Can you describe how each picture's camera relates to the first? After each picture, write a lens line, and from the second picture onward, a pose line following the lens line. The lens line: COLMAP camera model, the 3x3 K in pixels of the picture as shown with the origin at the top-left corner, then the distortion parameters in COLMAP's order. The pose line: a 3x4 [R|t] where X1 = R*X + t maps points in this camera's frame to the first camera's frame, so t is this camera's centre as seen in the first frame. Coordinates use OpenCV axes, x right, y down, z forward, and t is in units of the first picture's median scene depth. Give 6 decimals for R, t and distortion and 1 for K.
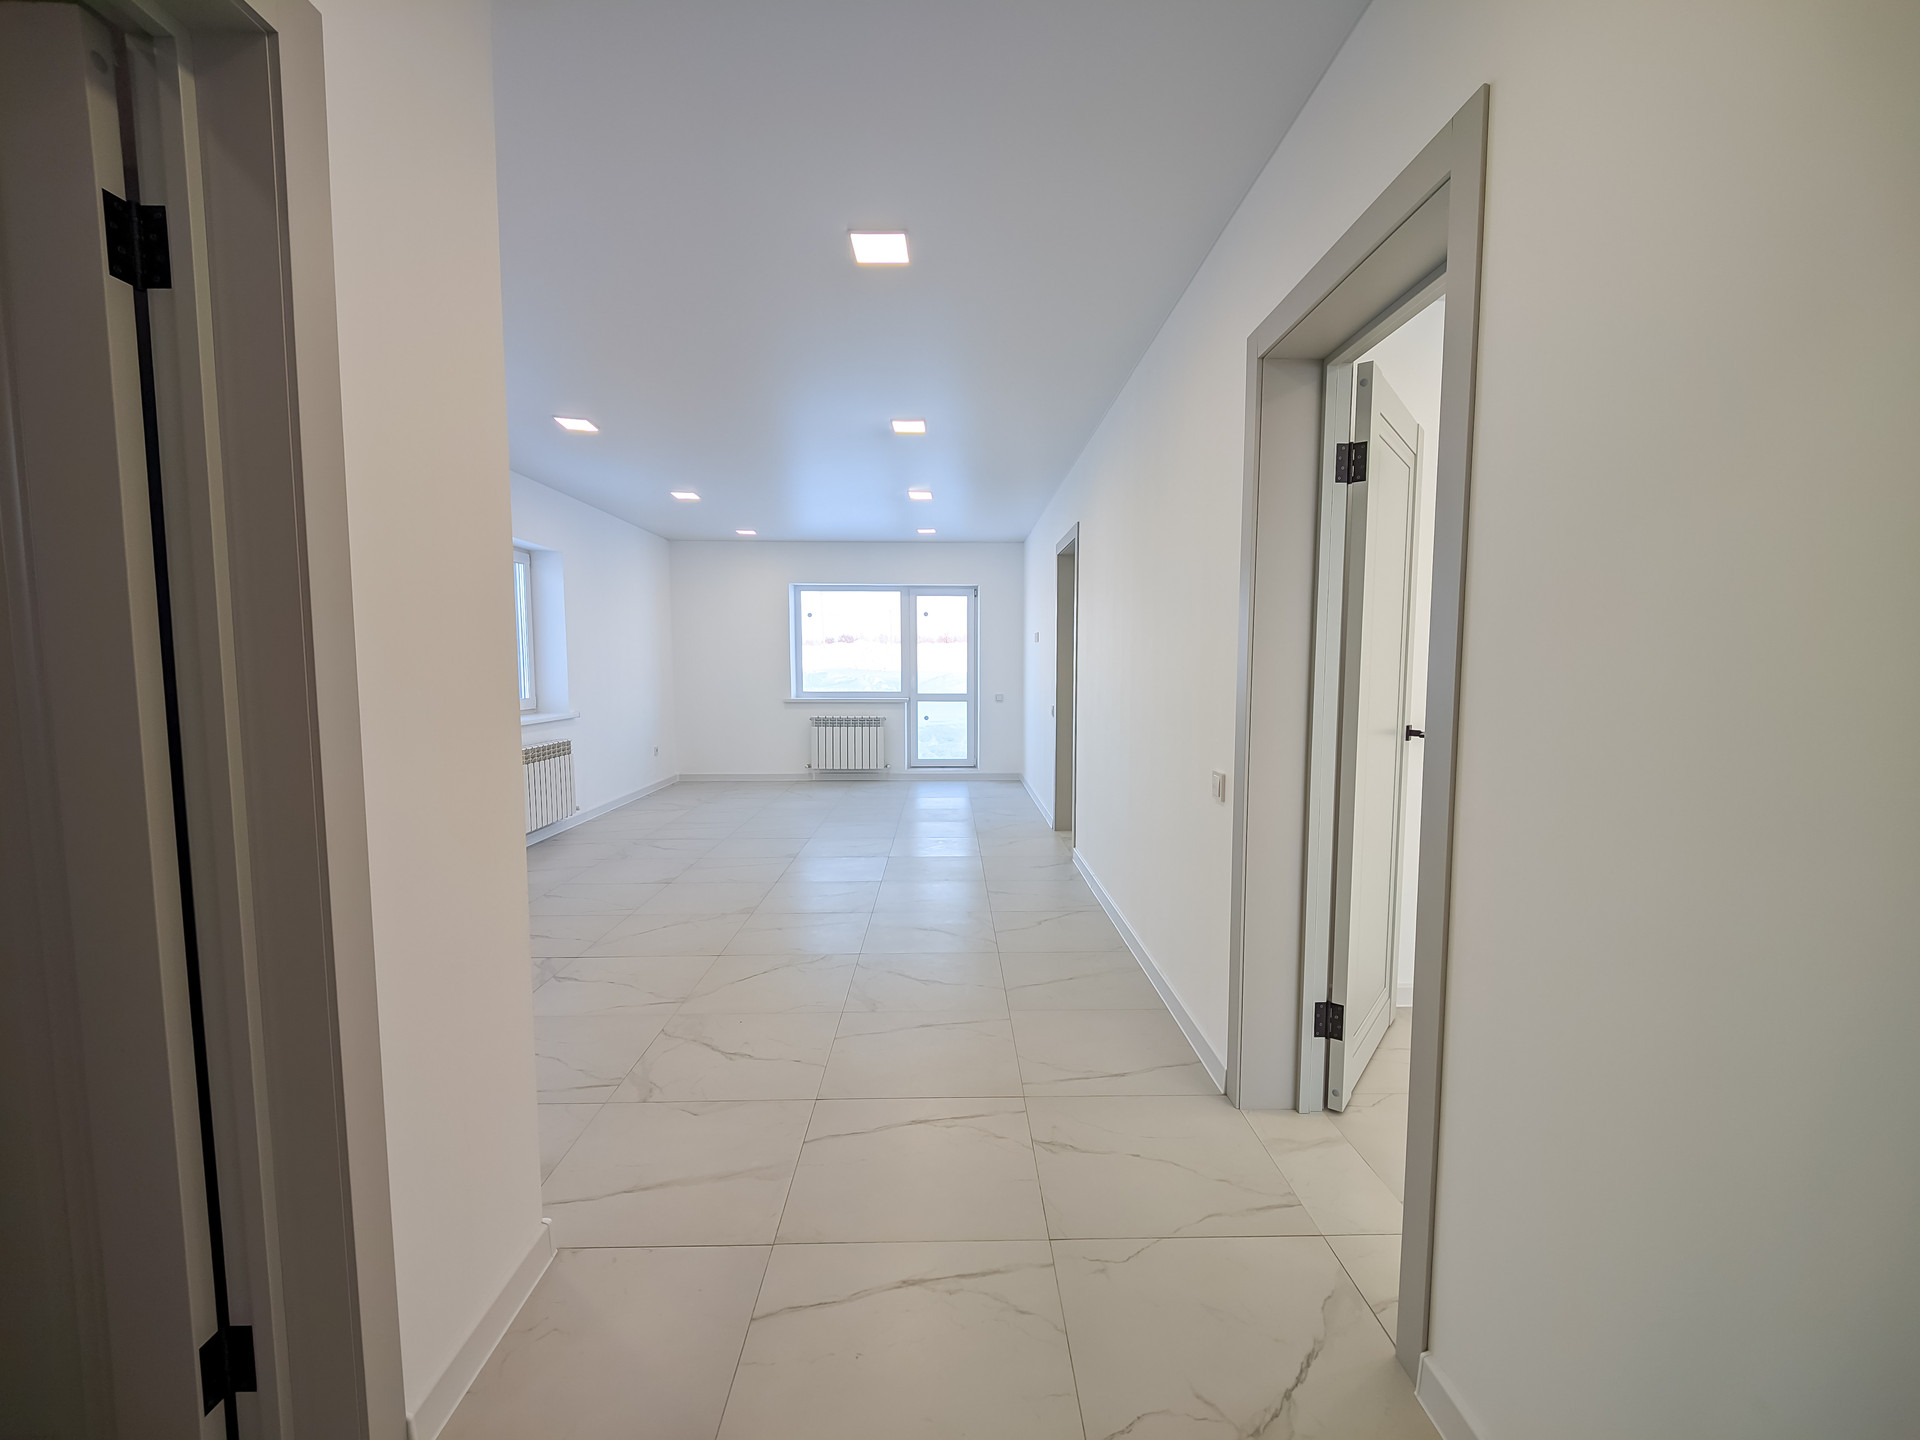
lens RADIAL K [[782.7, 0, 977.3], [0, 782.7, 729.2], [0, 0, 1]] dist [0.017083, -0.000274]
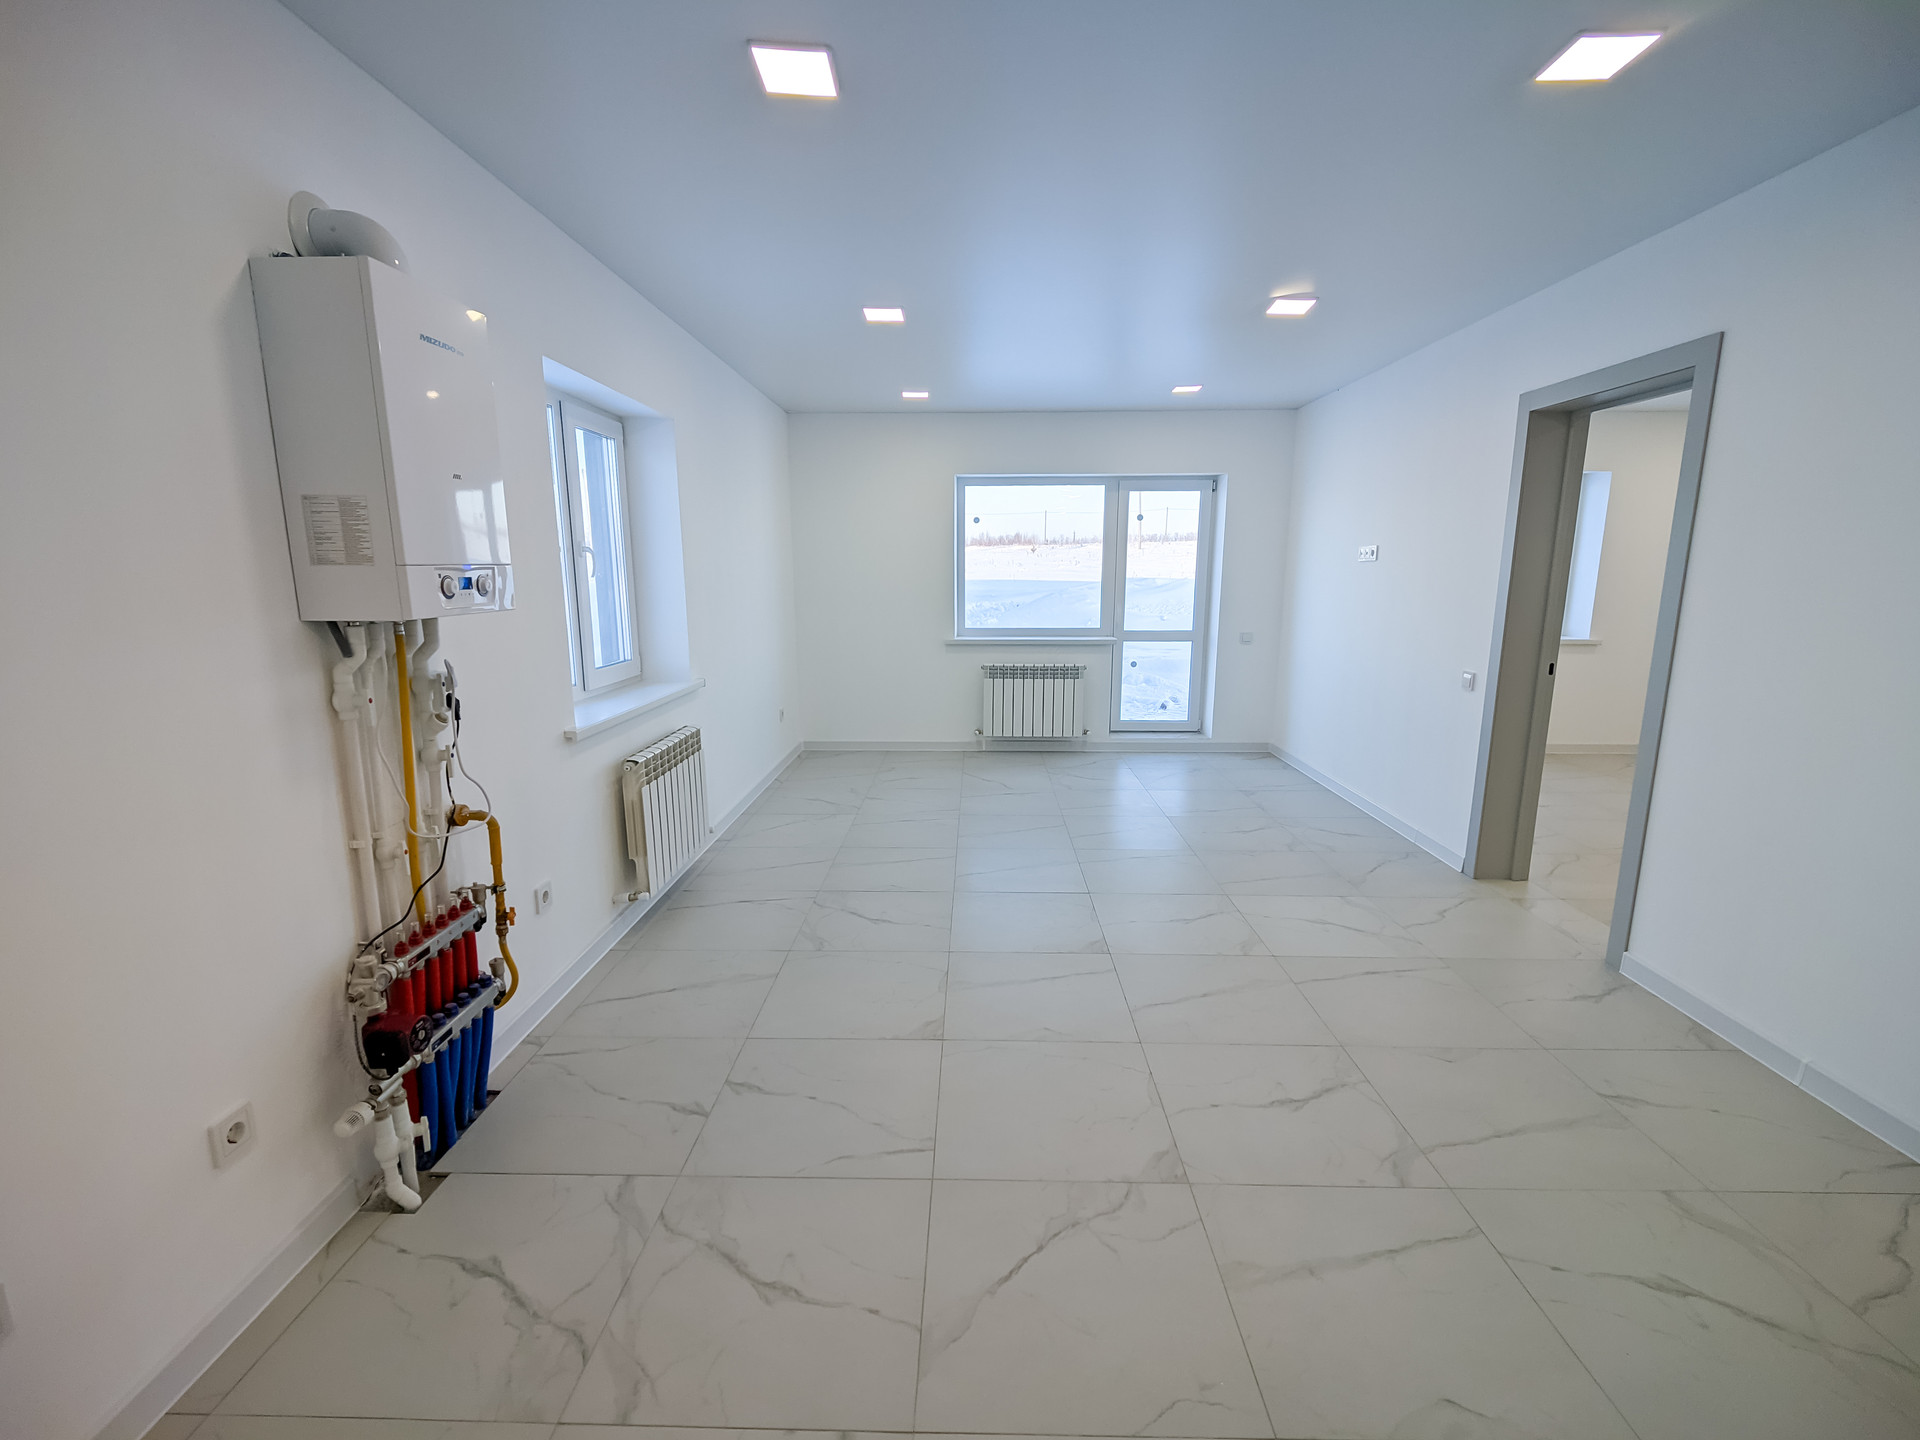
lens RADIAL K [[782.7, 0, 951.1], [0, 782.7, 721.3], [0, 0, 1]] dist [0.017083, -0.000274]
pose [[0.998560, 0.008029, -0.053035, -0.200152], [-0.001912, 0.993433, 0.114400, -0.045875], [0.053605, -0.114134, 0.992018, 0.273872]]
